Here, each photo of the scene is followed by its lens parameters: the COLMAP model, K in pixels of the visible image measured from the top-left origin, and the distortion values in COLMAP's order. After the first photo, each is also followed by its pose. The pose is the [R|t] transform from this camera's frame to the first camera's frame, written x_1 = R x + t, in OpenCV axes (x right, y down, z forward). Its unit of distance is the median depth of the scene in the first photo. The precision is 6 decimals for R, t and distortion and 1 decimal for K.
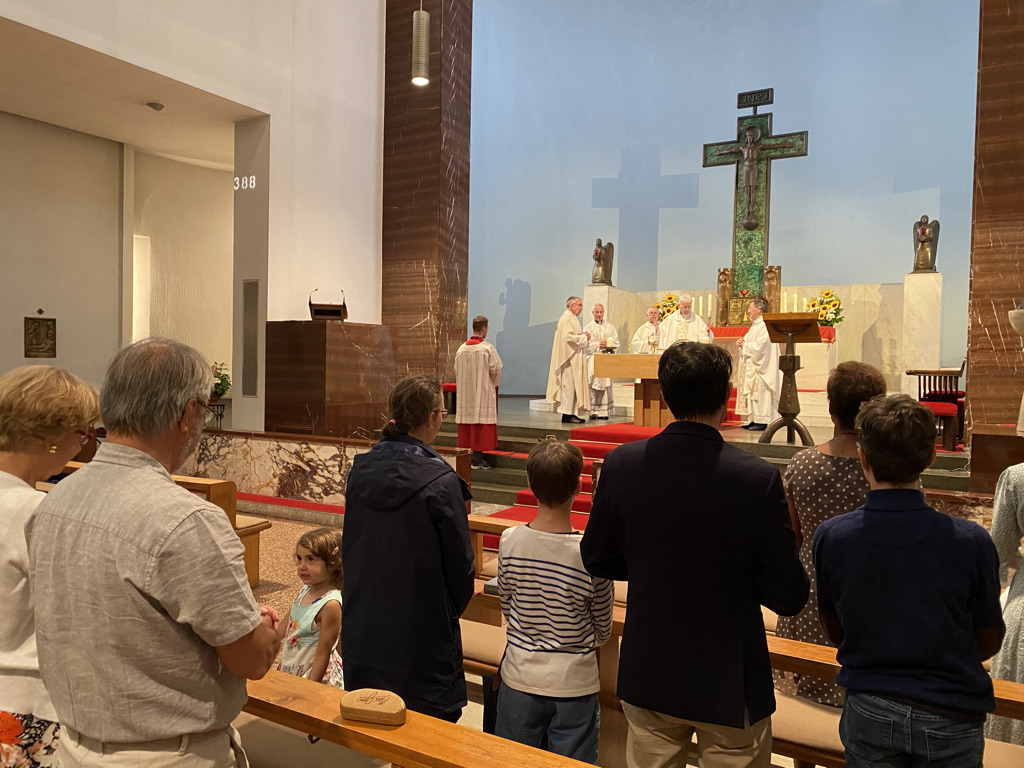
lens RADIAL K [[787.1, 0, 512.7], [0, 787.1, 381.8], [0, 0, 1]] dist [0.043614, -0.075815]
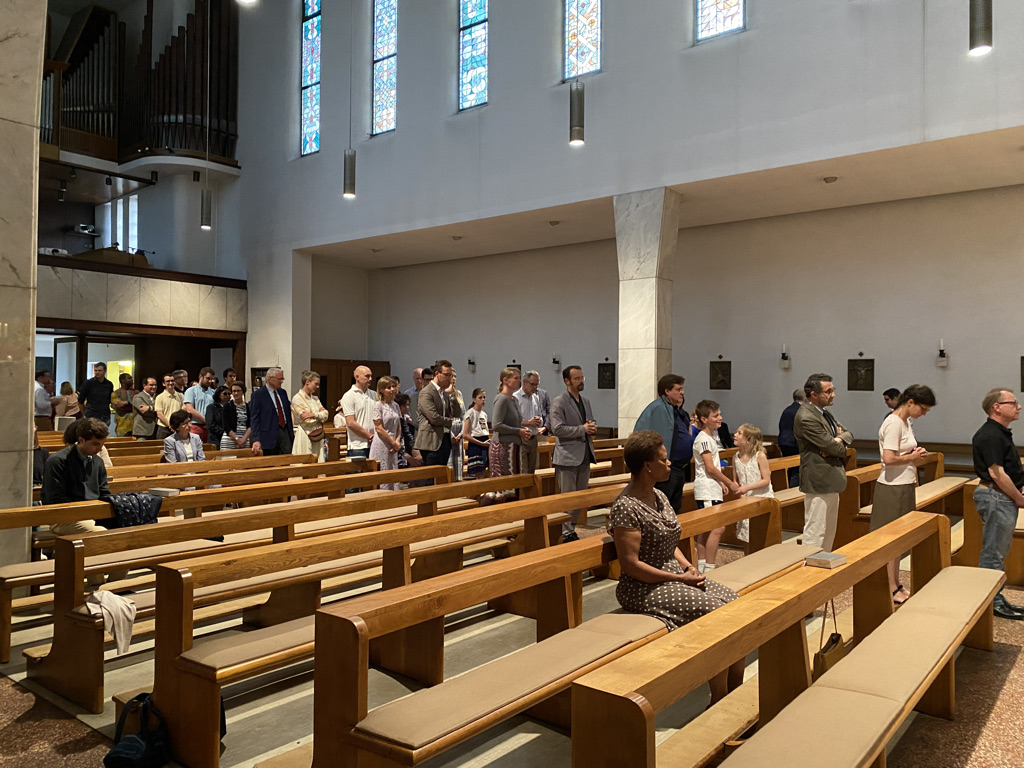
lens RADIAL K [[787.1, 0, 512.3], [0, 787.1, 384.9], [0, 0, 1]] dist [0.043614, -0.075815]
pose [[-0.131279, -0.030611, -0.990873, 0.641535], [-0.039251, 0.998900, -0.025659, 0.011875], [0.990568, 0.035524, -0.132336, 0.565410]]
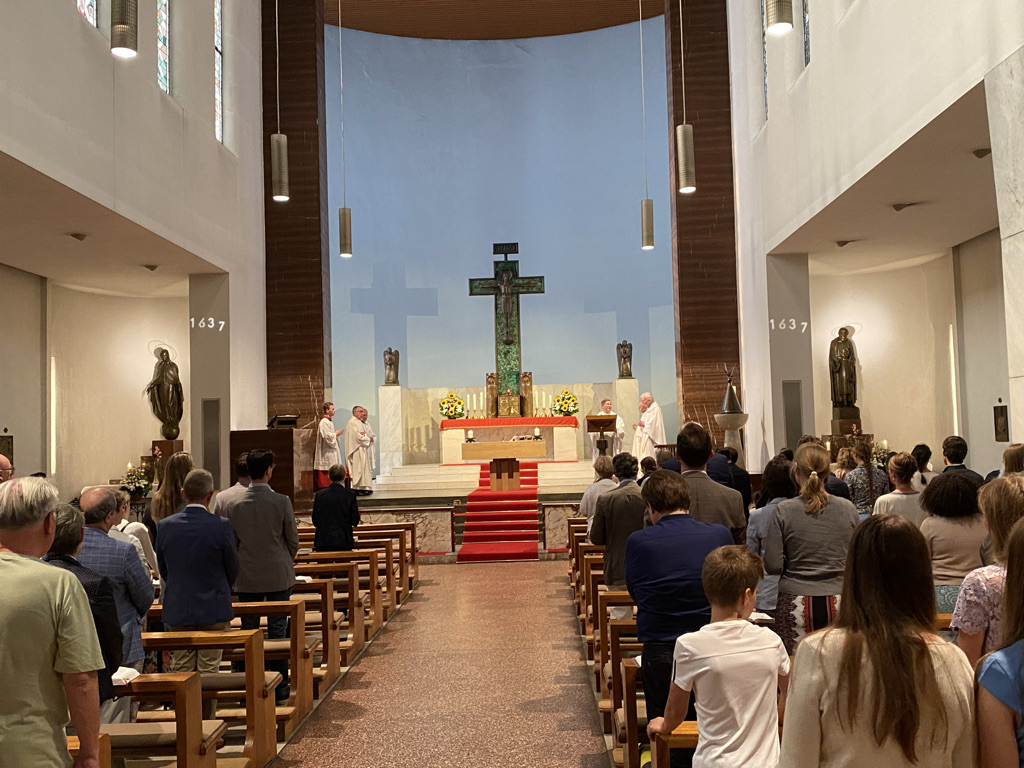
lens RADIAL K [[1026.1, 0, 519.7], [0, 1026.1, 378.7], [0, 0, 1]] dist [0.067984, 0.000000]
pose [[0.870676, -0.015941, 0.491598, -0.615680], [0.057373, 0.995943, -0.069319, -0.014185], [-0.488499, 0.088558, 0.868059, -0.590498]]
